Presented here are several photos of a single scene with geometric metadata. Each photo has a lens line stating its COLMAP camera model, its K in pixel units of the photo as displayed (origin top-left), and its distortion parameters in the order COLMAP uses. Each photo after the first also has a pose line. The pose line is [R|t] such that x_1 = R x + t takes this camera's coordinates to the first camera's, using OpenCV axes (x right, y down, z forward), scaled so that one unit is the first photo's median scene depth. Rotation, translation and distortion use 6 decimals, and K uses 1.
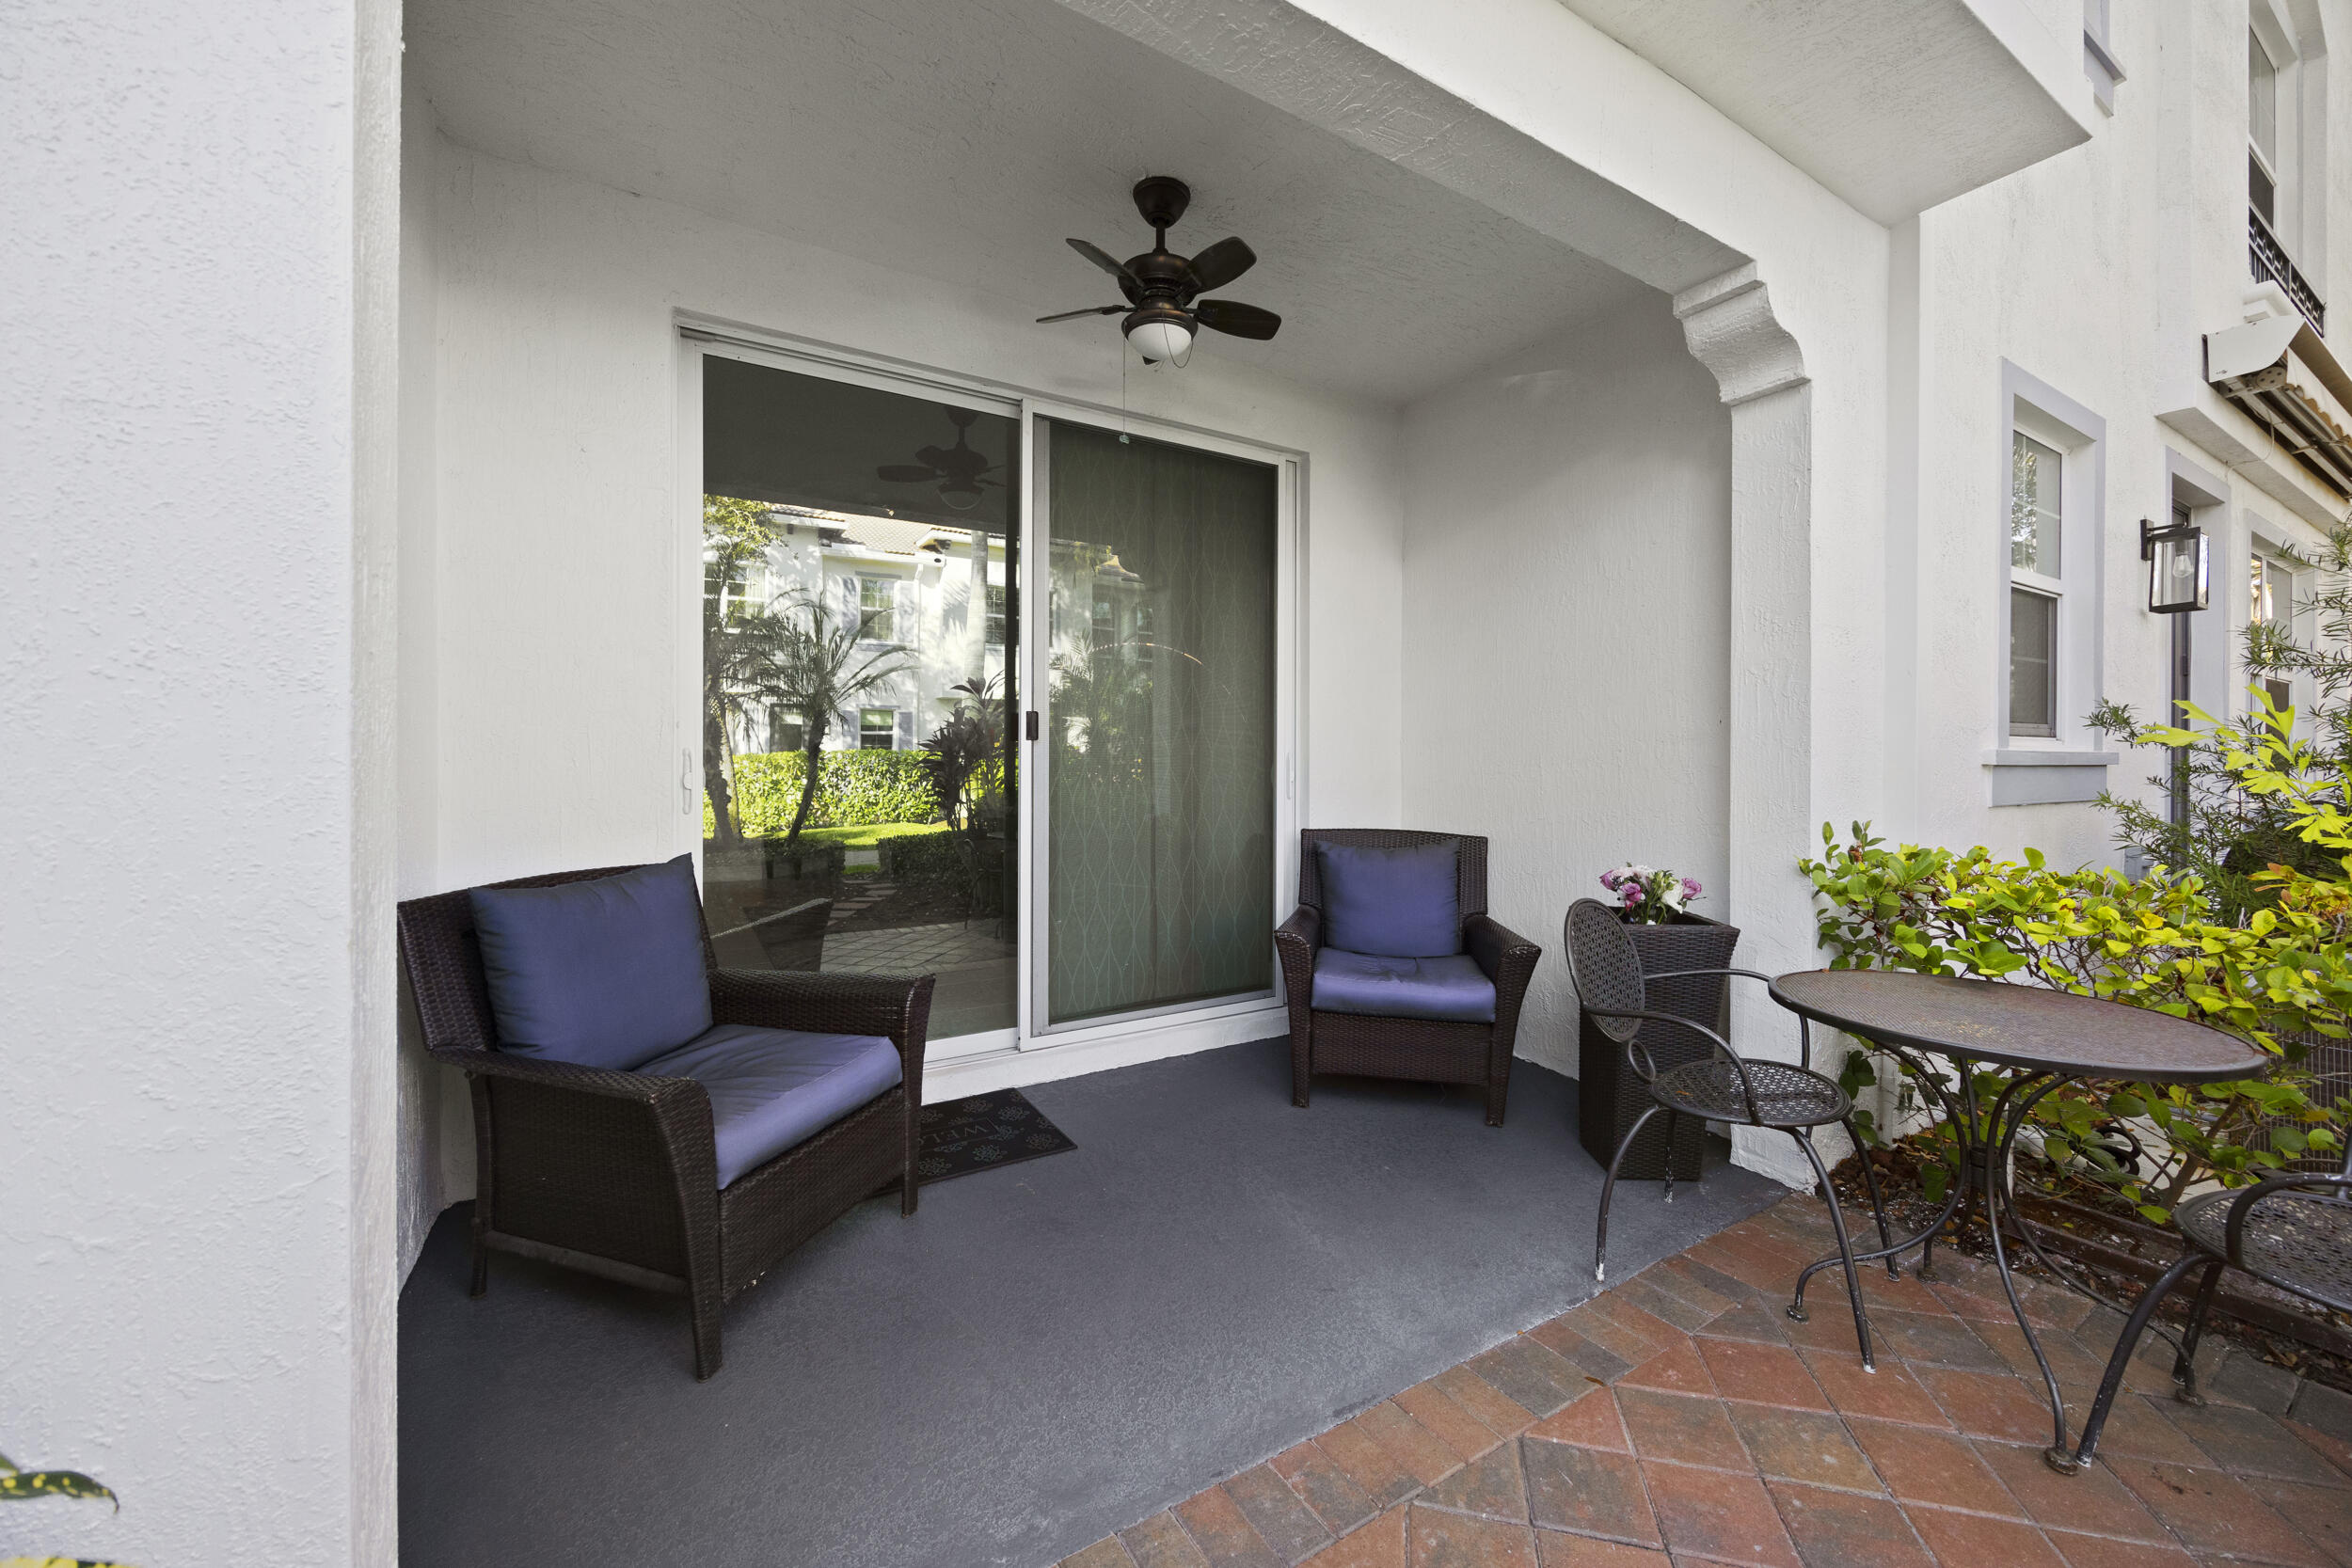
lens RADIAL K [[891.5, 0, 1188.4], [0, 891.5, 778.2], [0, 0, 1]] dist [-0.000167, 0.000056]
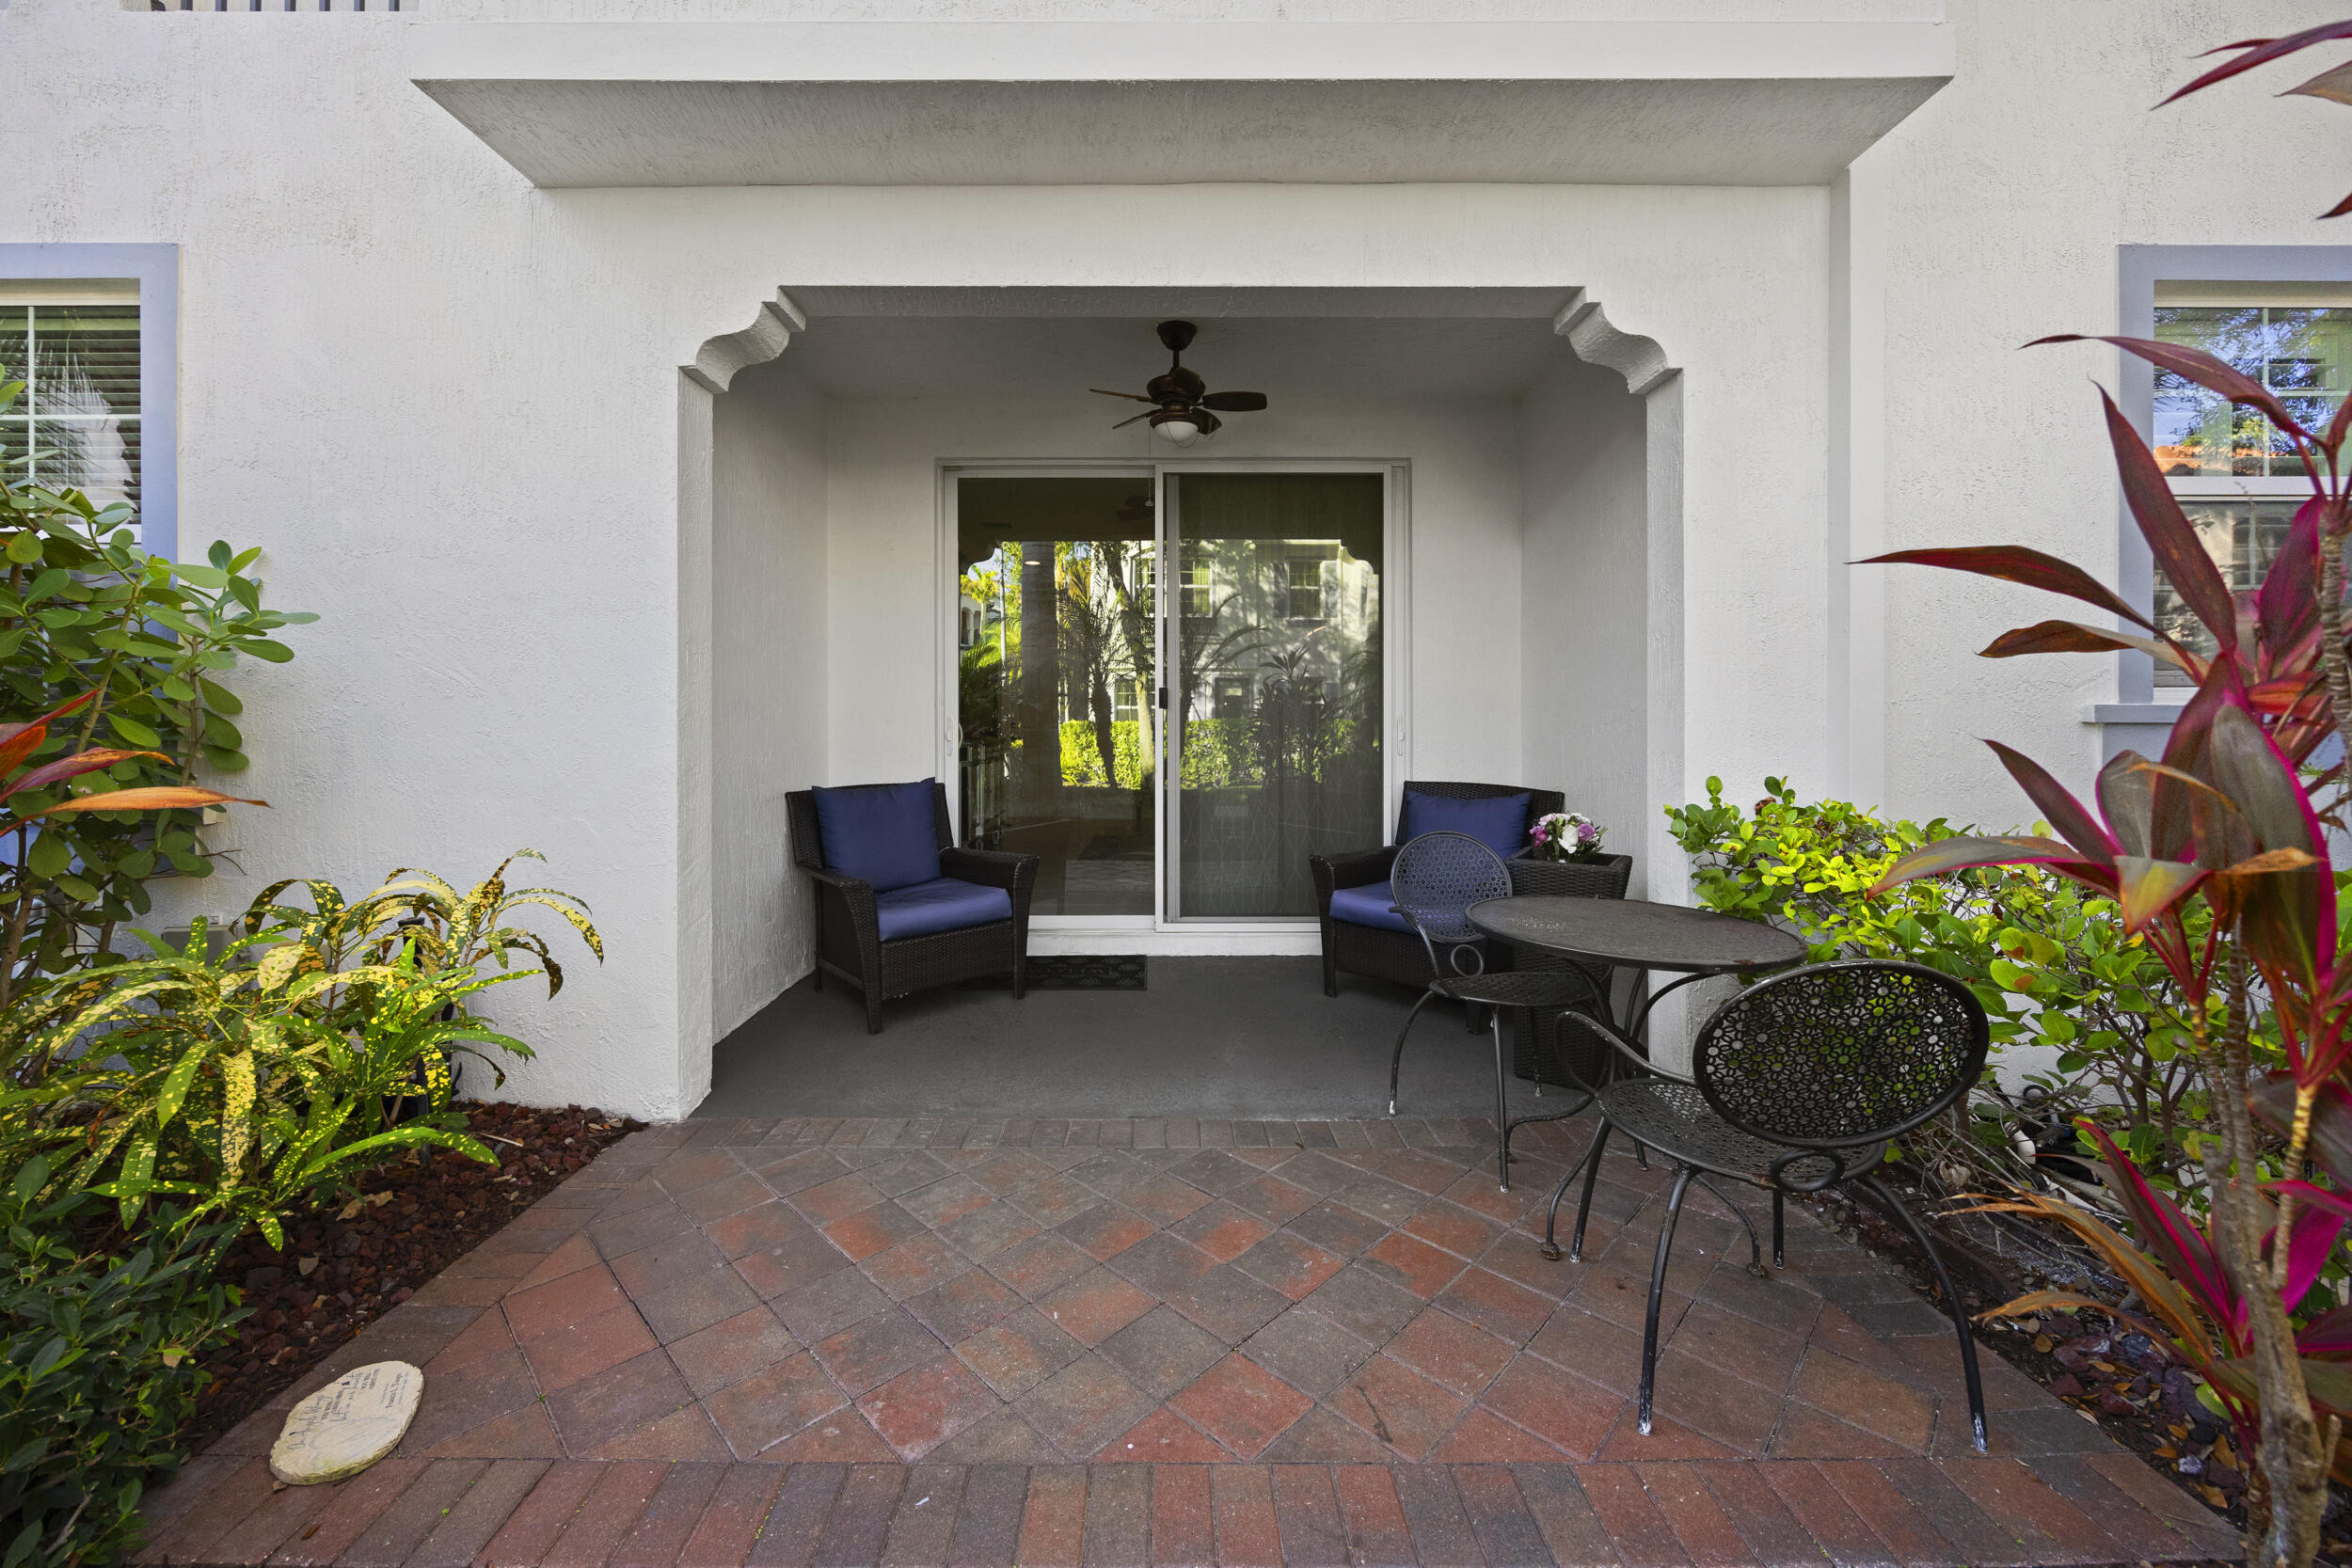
lens RADIAL K [[921.6, 0, 1174.5], [0, 921.6, 748.5], [0, 0, 1]] dist [0.000167, 0.000039]
pose [[0.855274, 0.007068, -0.518129, 0.688056], [-0.006616, 0.999974, 0.002719, 0.018226], [0.518135, 0.001103, 0.855298, -0.253948]]
